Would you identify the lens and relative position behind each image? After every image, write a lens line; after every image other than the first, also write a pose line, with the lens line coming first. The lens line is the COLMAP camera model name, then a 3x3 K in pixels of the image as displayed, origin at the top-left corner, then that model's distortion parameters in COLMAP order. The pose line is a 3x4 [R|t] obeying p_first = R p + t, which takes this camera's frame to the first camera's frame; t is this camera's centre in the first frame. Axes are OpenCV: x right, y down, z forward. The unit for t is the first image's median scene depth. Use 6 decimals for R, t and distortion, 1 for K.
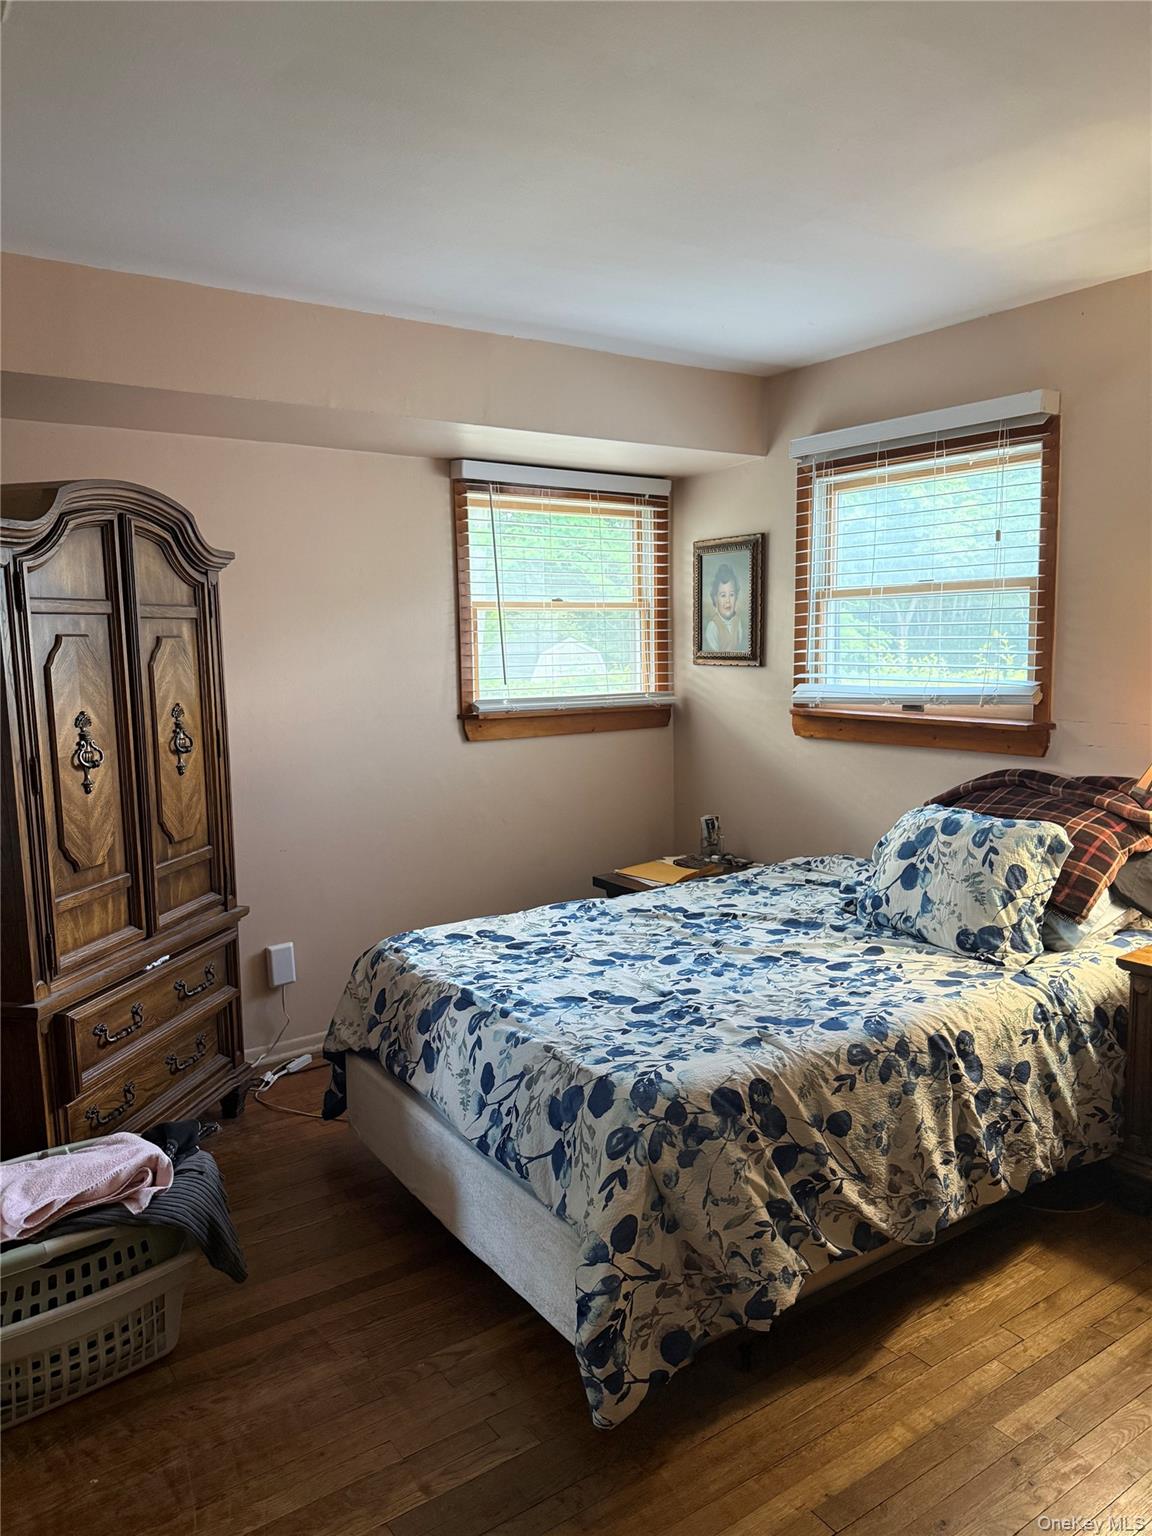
lens RADIAL K [[1099.3, 0, 571.8], [0, 1099.3, 754.2], [0, 0, 1]] dist [0.080186, -0.109480]
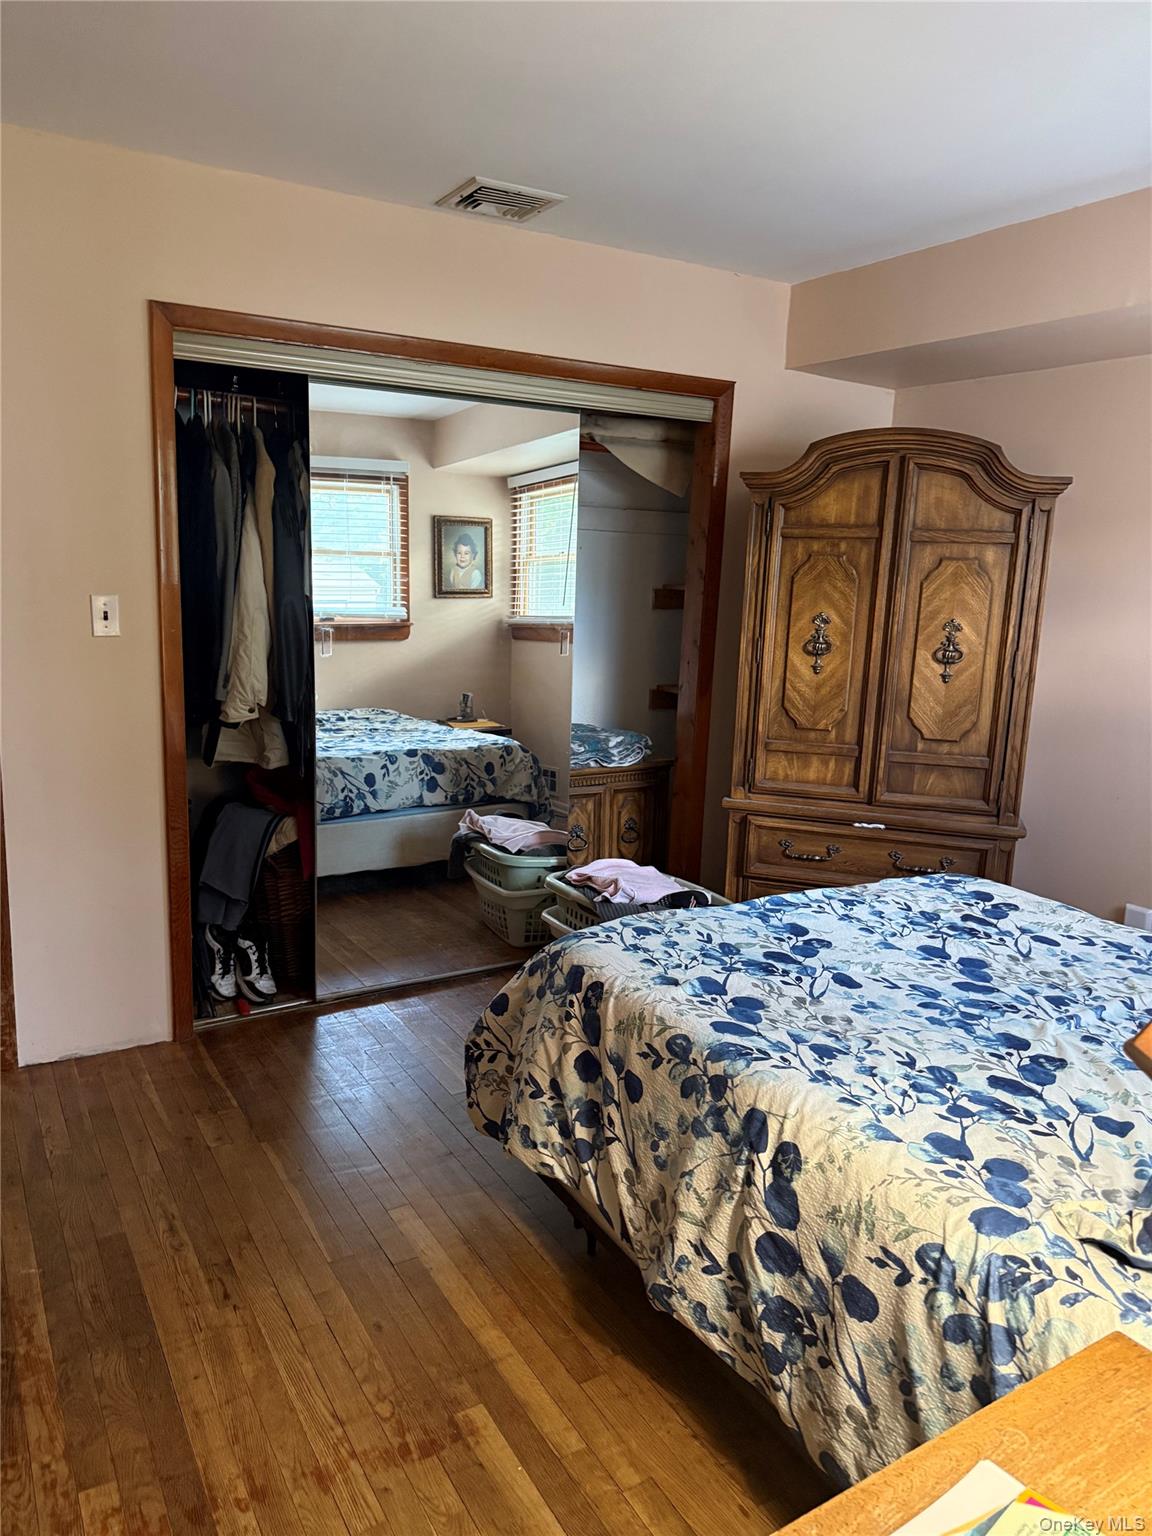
lens RADIAL K [[1099.3, 0, 571.4], [0, 1099.3, 766.7], [0, 0, 1]] dist [0.080186, -0.109480]
pose [[-0.093440, 0.196625, -0.976016, 0.866992], [-0.140365, 0.967912, 0.208430, -0.087810], [0.985681, 0.156474, -0.062843, 0.764794]]
